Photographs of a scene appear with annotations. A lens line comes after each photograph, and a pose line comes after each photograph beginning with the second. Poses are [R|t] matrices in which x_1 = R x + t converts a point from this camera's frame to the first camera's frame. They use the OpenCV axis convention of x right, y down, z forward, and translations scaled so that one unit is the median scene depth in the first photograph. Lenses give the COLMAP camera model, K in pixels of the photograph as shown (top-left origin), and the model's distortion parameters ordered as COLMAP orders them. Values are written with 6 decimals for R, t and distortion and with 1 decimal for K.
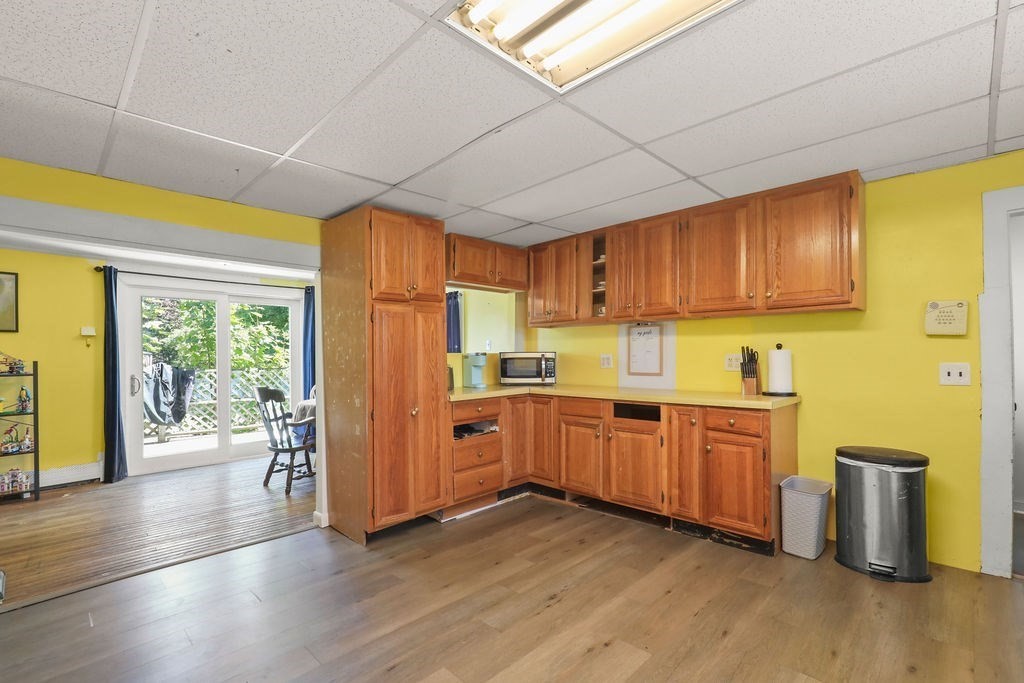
lens RADIAL K [[464.9, 0, 515.0], [0, 464.9, 355.1], [0, 0, 1]] dist [0.000200, -0.000122]
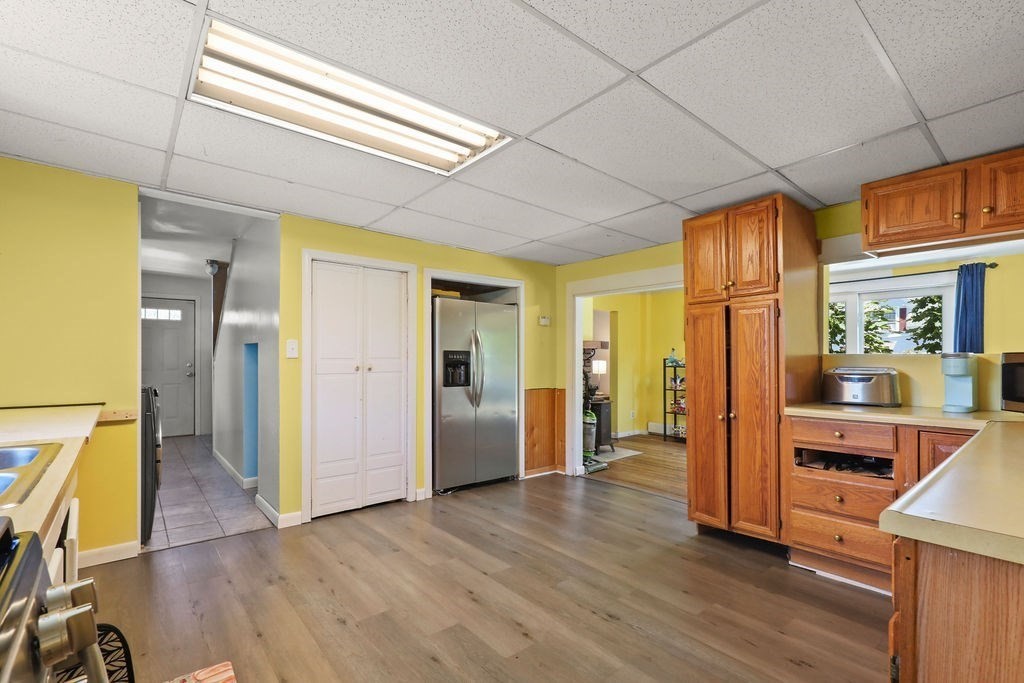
lens RADIAL K [[464.9, 0, 515.0], [0, 464.9, 355.1], [0, 0, 1]] dist [0.000200, -0.000122]
pose [[-0.093350, 0.005360, -0.995619, 0.779723], [-0.001295, 0.999984, 0.005505, -0.008092], [0.995633, 0.001803, -0.093341, 0.675353]]
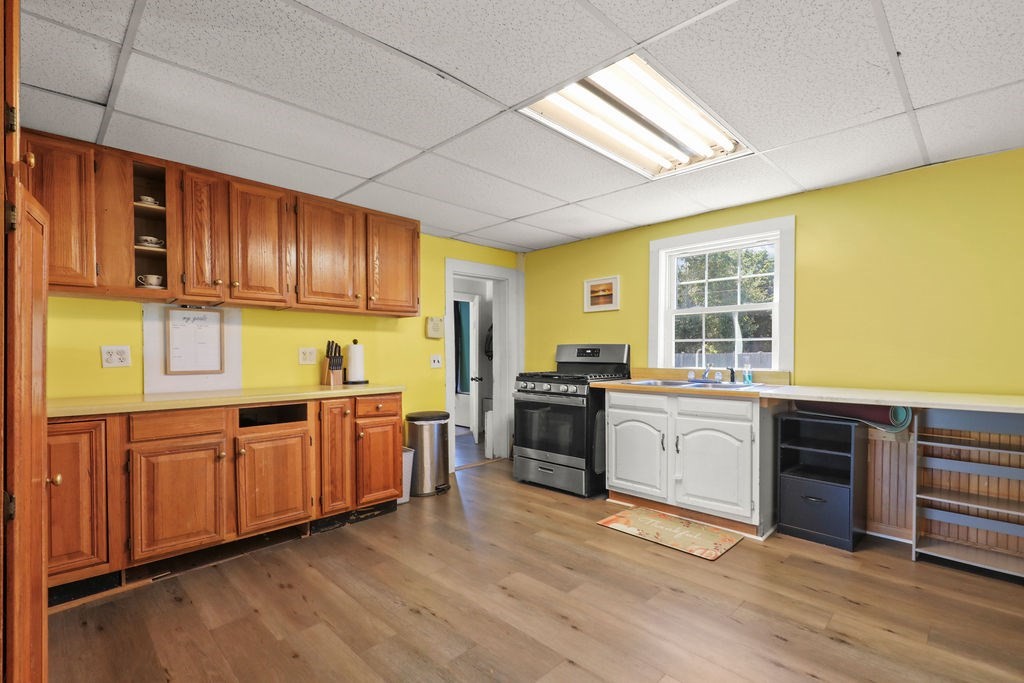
lens RADIAL K [[468.8, 0, 515.0], [0, 468.8, 360.1], [0, 0, 1]] dist [0.000876, 0.000057]
pose [[0.001535, -0.008436, 0.999963, -0.627528], [0.002170, 0.999962, 0.008433, 0.019024], [-0.999996, 0.002157, 0.001553, 0.610142]]
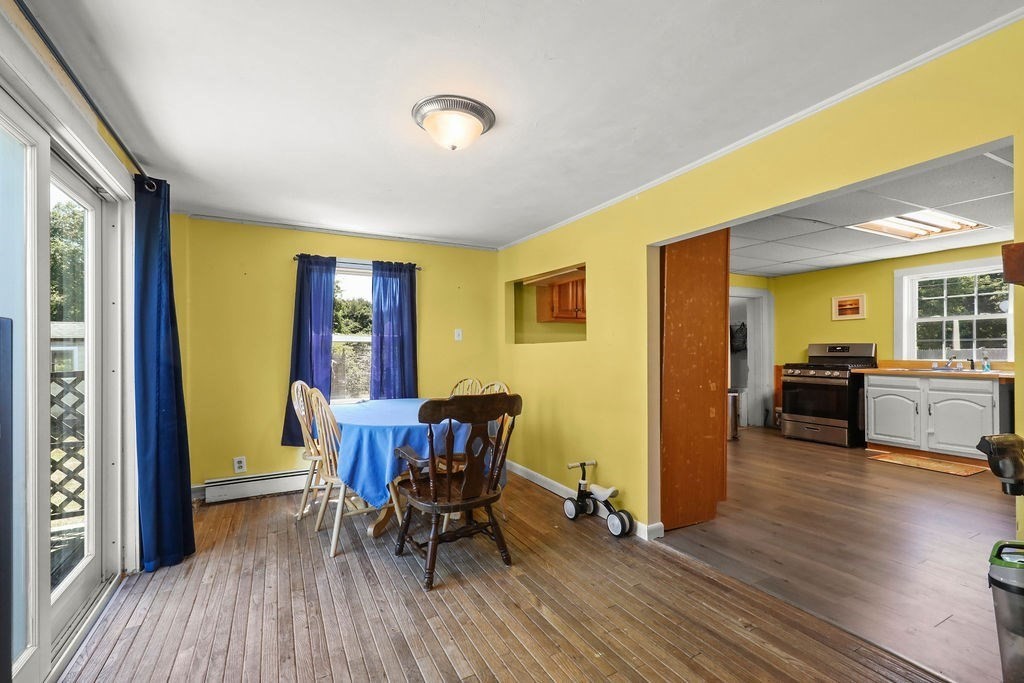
lens RADIAL K [[459.7, 0, 511.3], [0, 459.7, 348.8], [0, 0, 1]] dist [-0.001361, -0.000697]
pose [[0.307072, 0.010119, 0.951632, -1.492948], [0.001529, 0.999937, -0.011126, 0.025845], [-0.951685, 0.004872, 0.307038, 1.116676]]
